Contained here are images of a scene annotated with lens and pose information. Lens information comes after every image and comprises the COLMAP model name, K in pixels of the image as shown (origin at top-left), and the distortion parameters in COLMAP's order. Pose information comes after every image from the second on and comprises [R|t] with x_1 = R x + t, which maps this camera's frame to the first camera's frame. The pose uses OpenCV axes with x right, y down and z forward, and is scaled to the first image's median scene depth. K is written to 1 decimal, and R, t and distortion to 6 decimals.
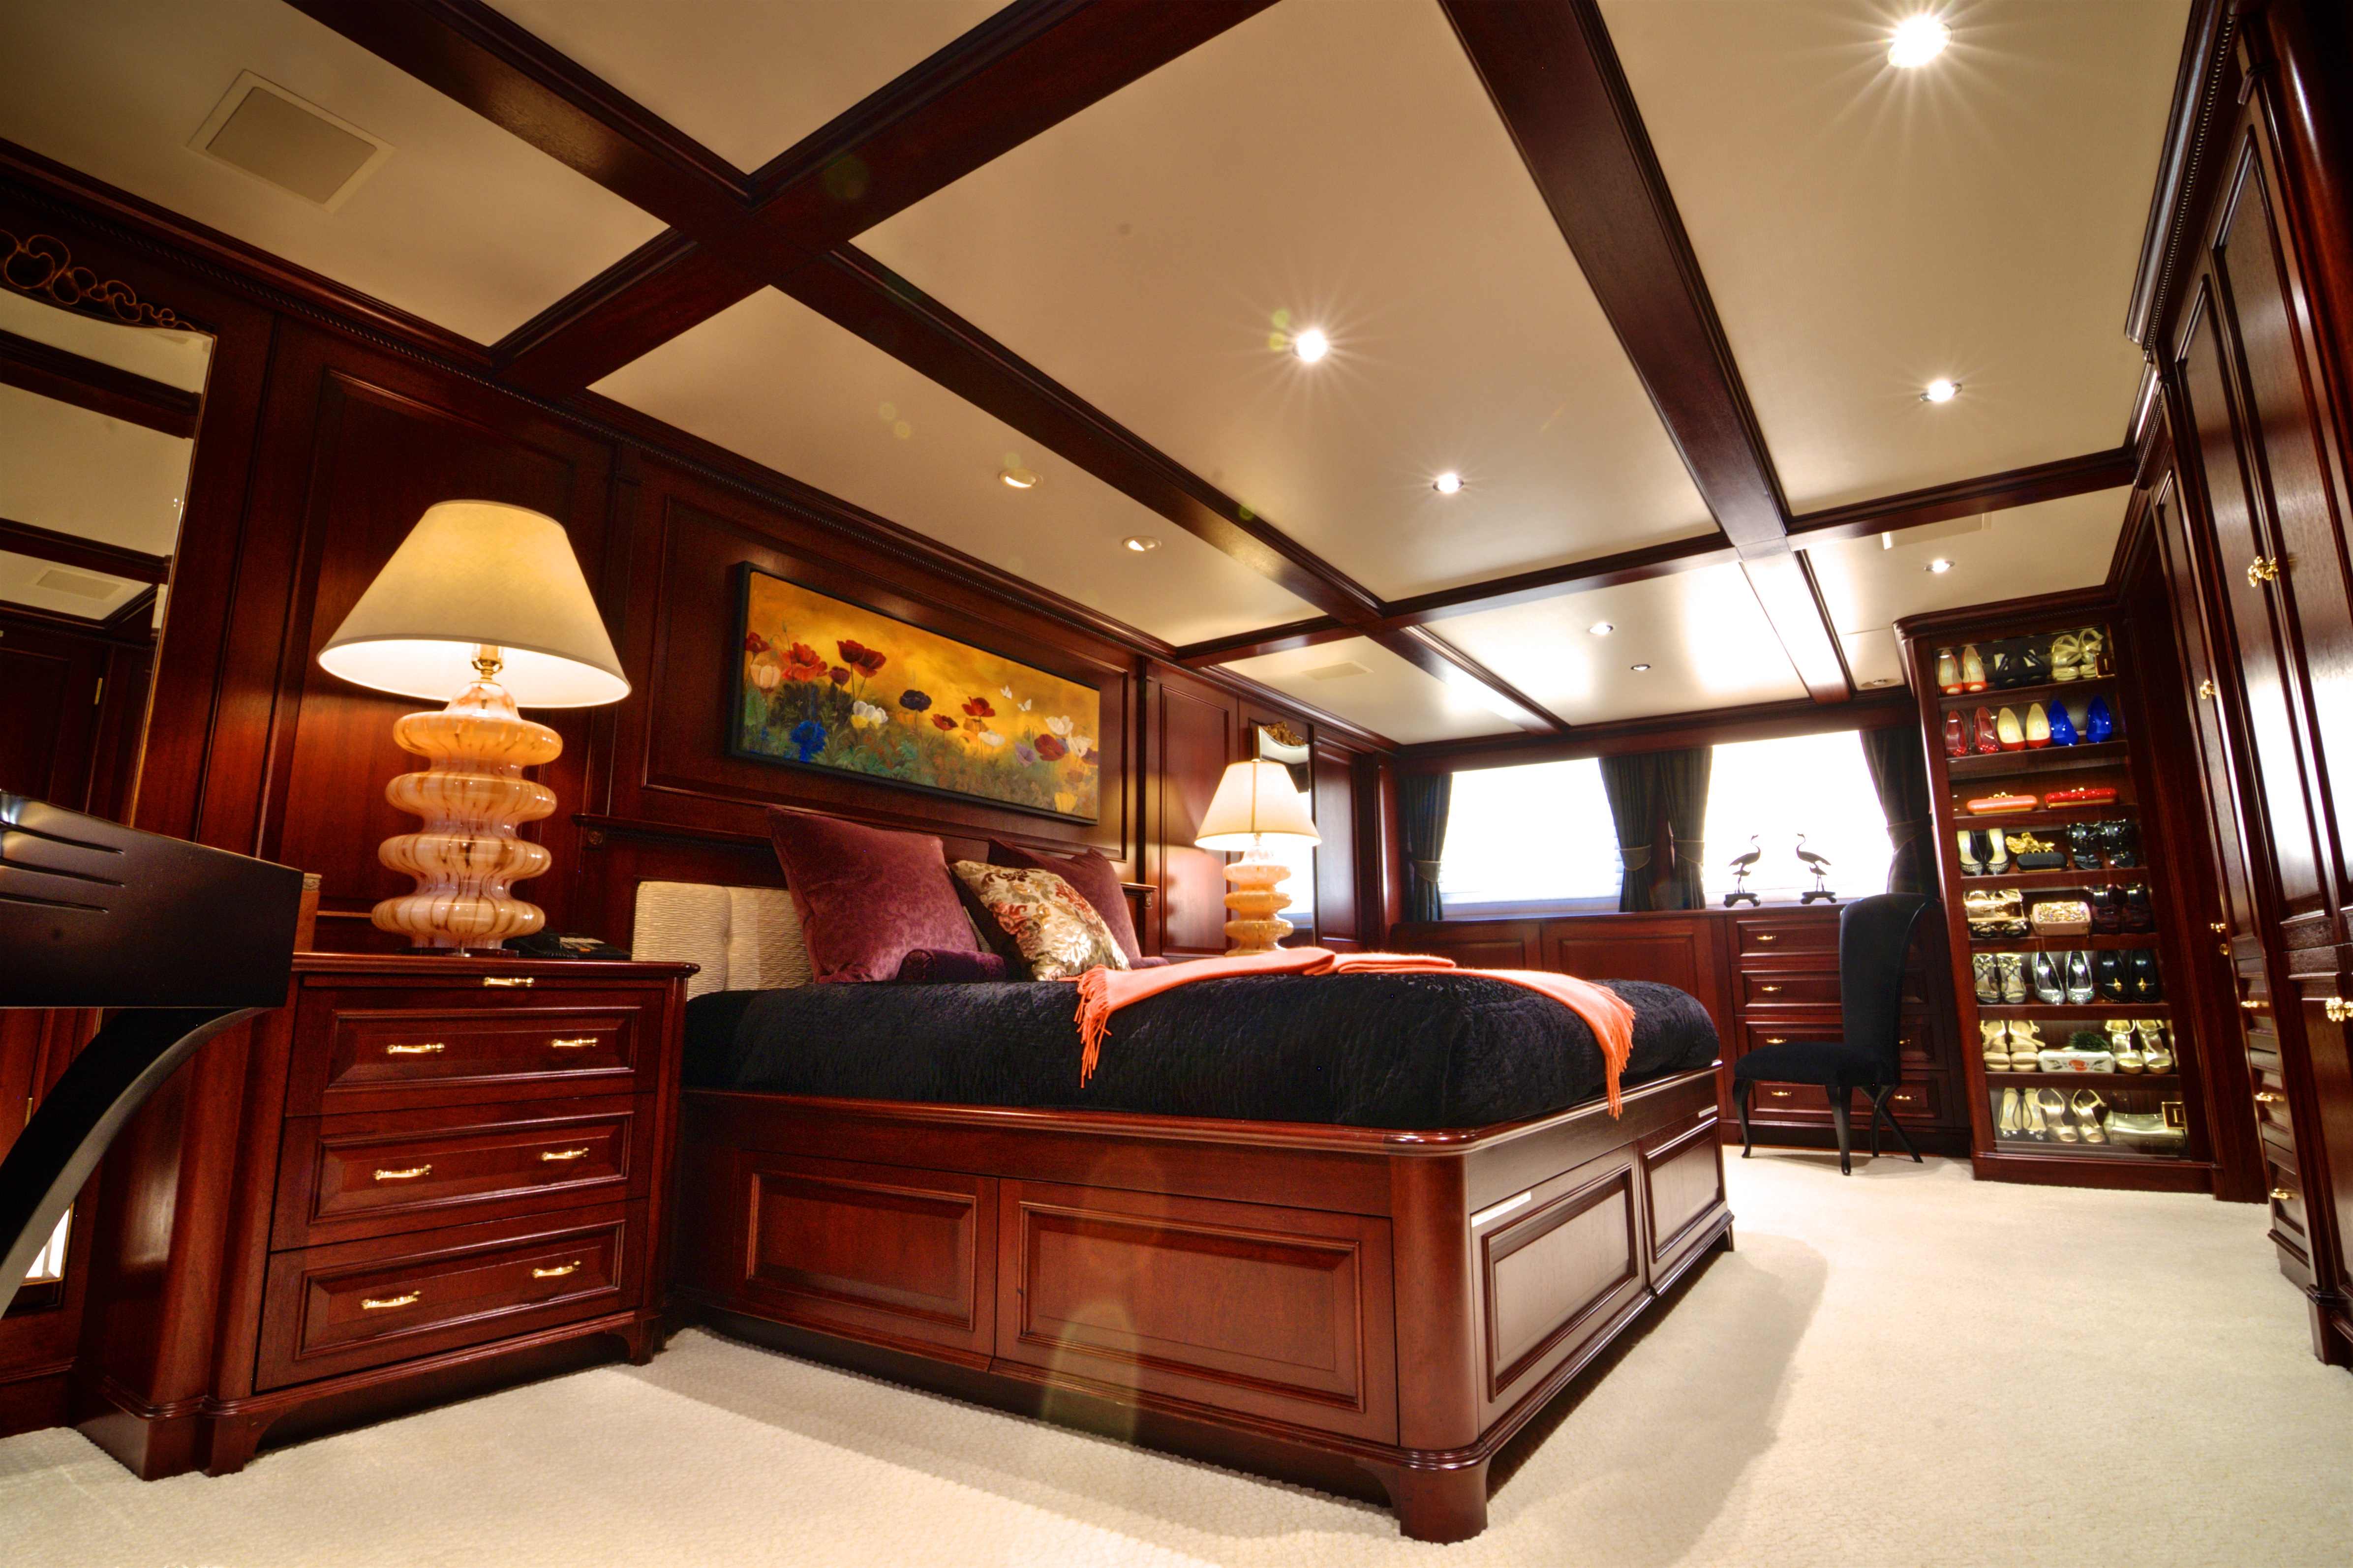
lens RADIAL K [[1127.5, 0, 1175.8], [0, 1127.5, 778.5], [0, 0, 1]] dist [-0.001612, -0.000346]
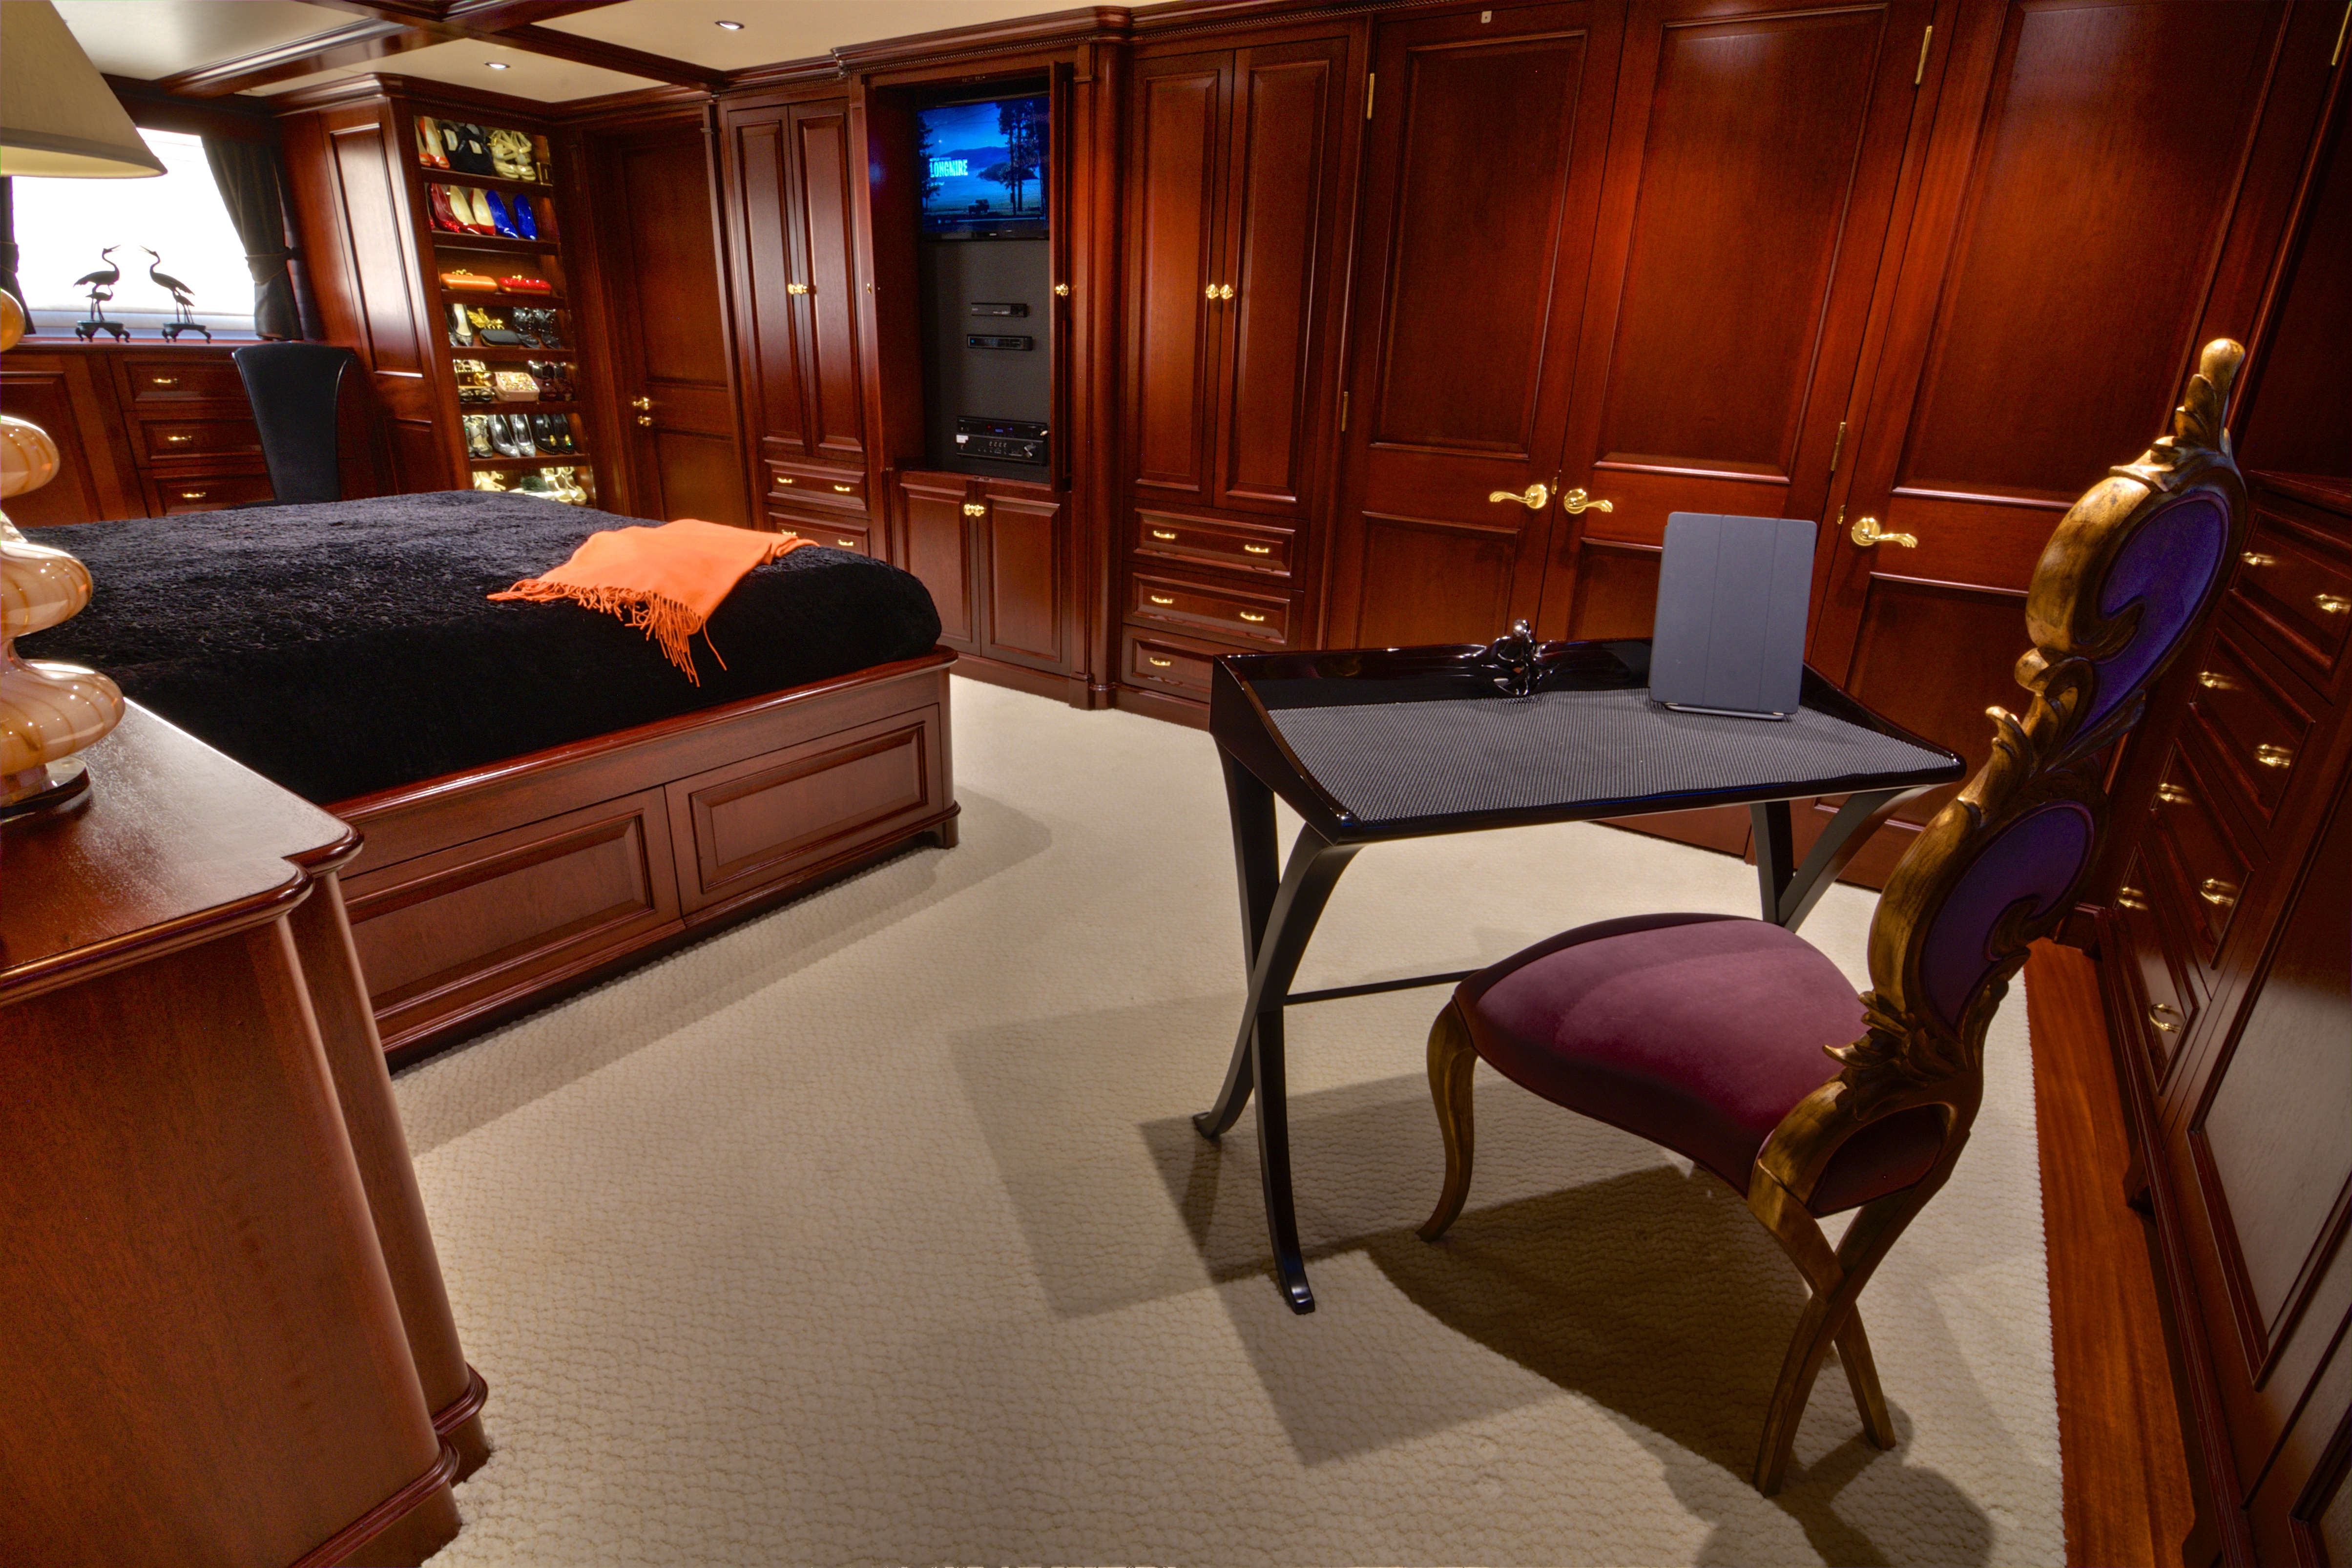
lens RADIAL K [[1127.2, 0, 1169.9], [0, 1127.2, 785.2], [0, 0, 1]] dist [-0.001612, -0.000346]
pose [[-0.004952, -0.346916, 0.937883, -0.248388], [-0.218496, 0.915608, 0.337523, -0.023794], [-0.975825, -0.203253, -0.080334, 0.131068]]
